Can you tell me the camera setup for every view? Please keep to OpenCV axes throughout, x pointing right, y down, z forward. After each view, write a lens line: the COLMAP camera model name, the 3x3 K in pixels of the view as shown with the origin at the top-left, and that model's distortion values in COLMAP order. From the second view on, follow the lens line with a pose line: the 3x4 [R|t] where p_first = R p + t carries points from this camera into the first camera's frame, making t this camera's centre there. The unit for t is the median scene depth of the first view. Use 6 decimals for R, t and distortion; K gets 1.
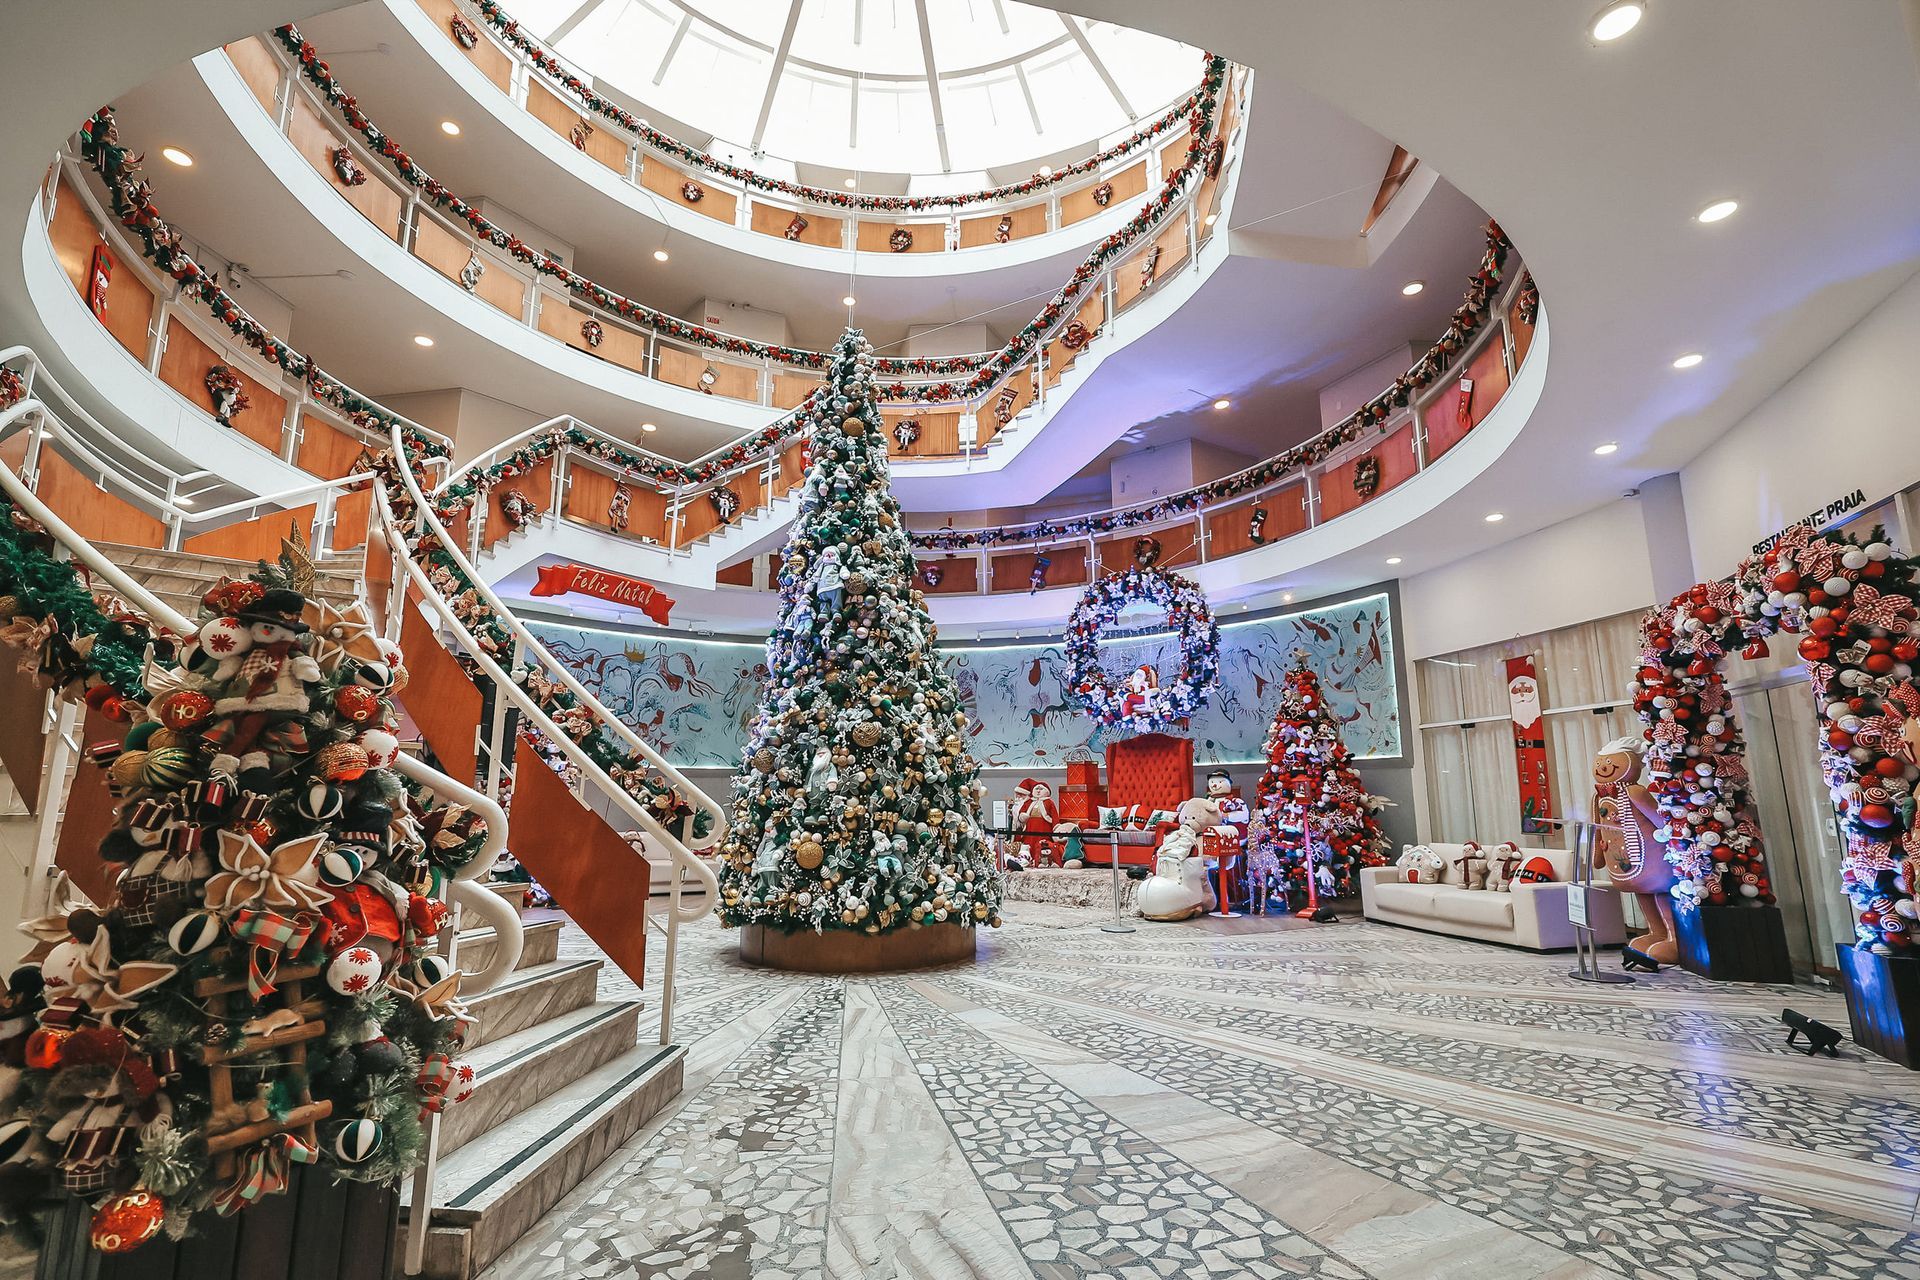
lens RADIAL K [[860.5, 0, 960.0], [0, 860.5, 640.0], [0, 0, 1]] dist [-0.001349, 0.000150]
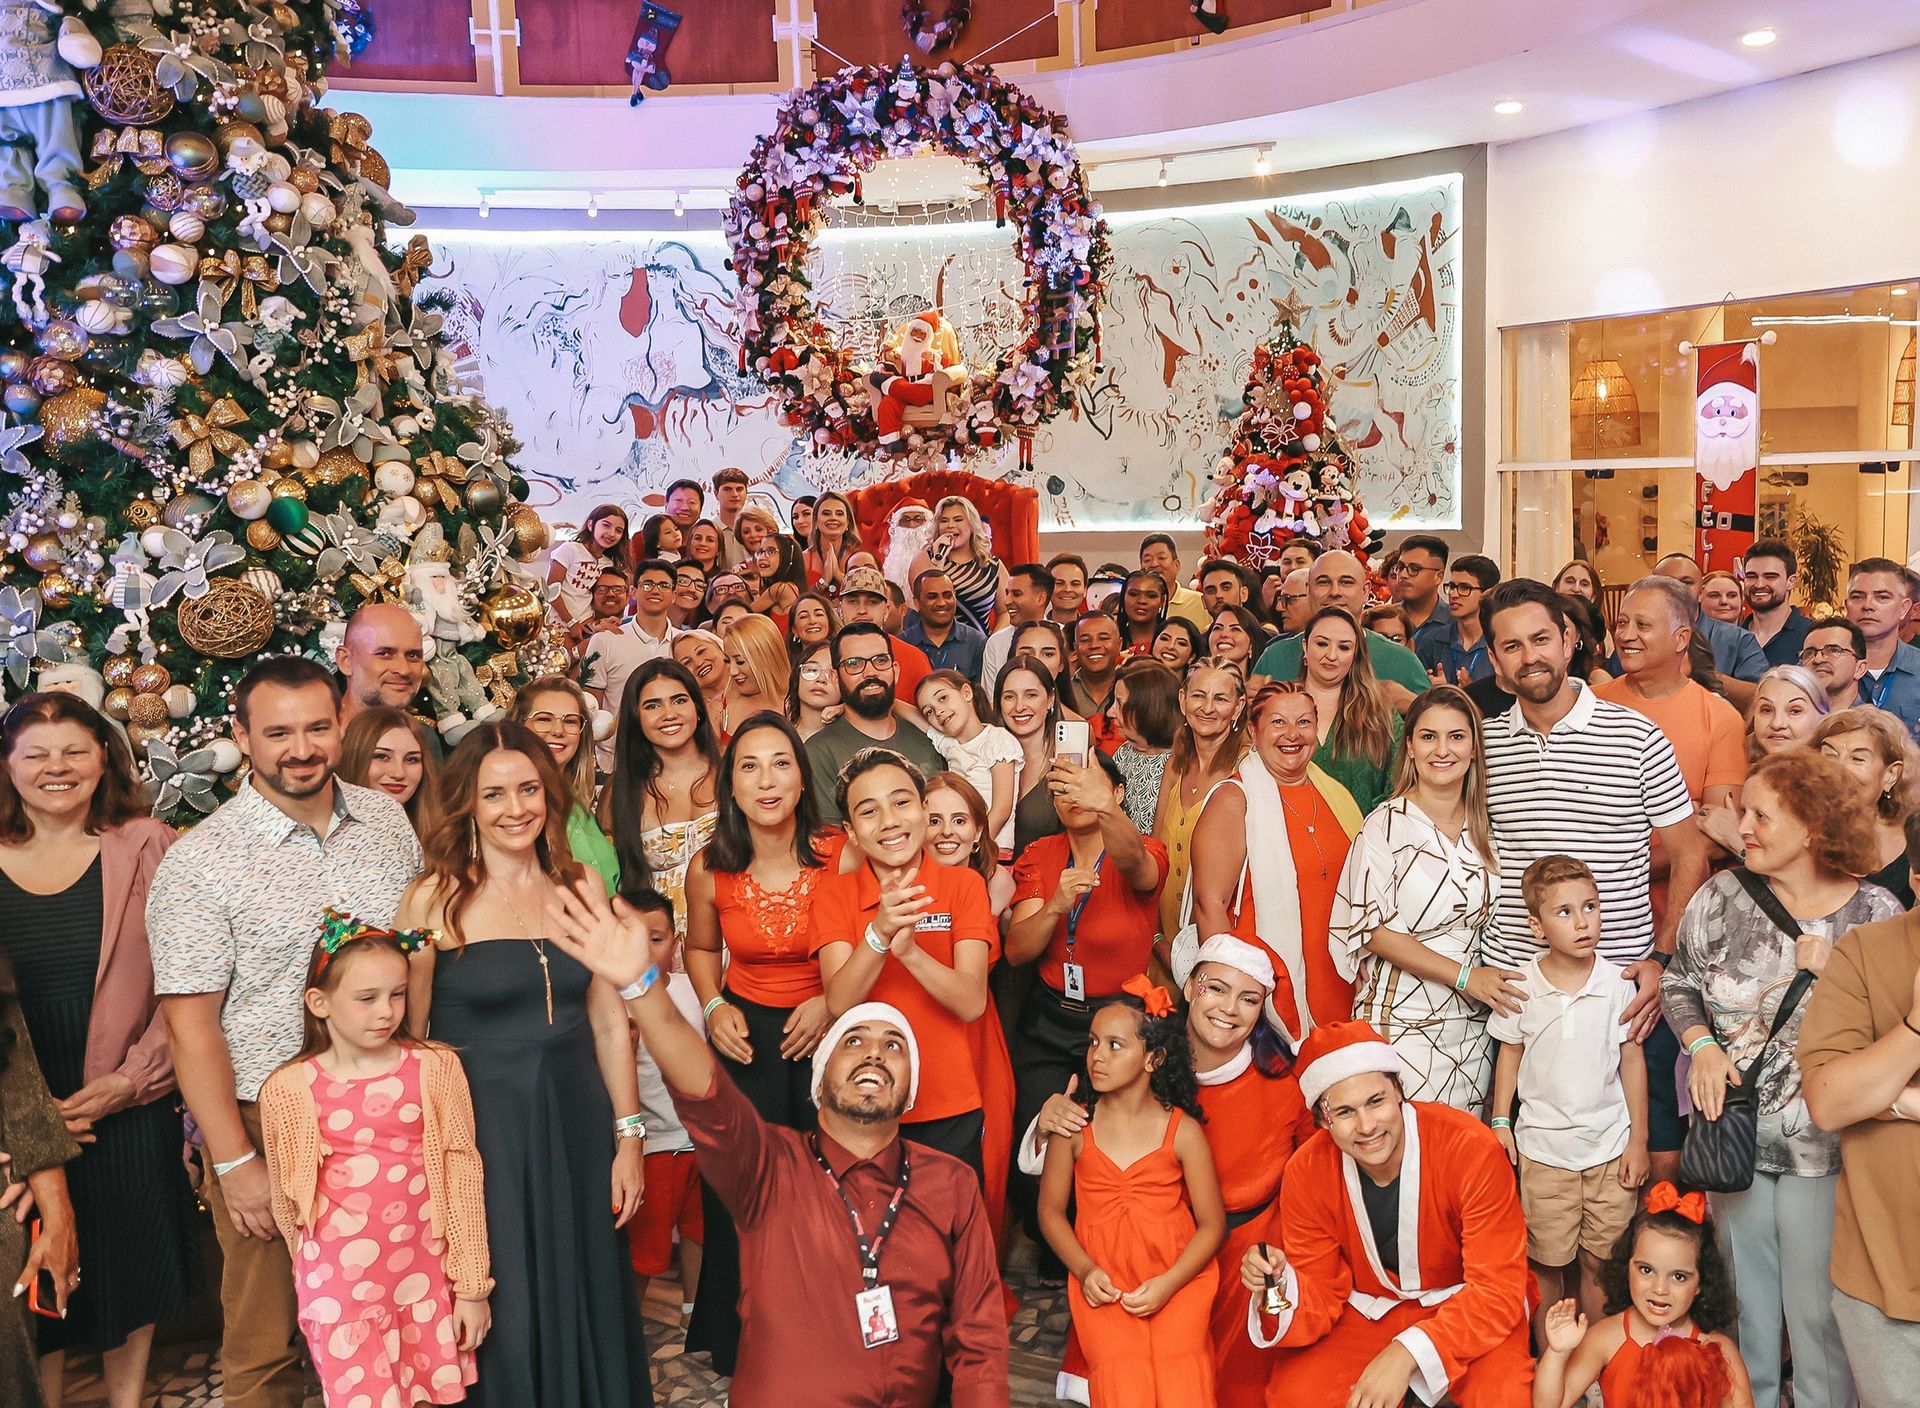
lens RADIAL K [[1695.0, 0, 1185.7], [0, 1695.0, 668.6], [0, 0, 1]] dist [0.000578, -0.004670]
pose [[0.903695, -0.061960, 0.423669, -0.035704], [-0.060503, 0.961068, 0.269606, -0.035312], [-0.423880, -0.269275, 0.864764, 0.205209]]
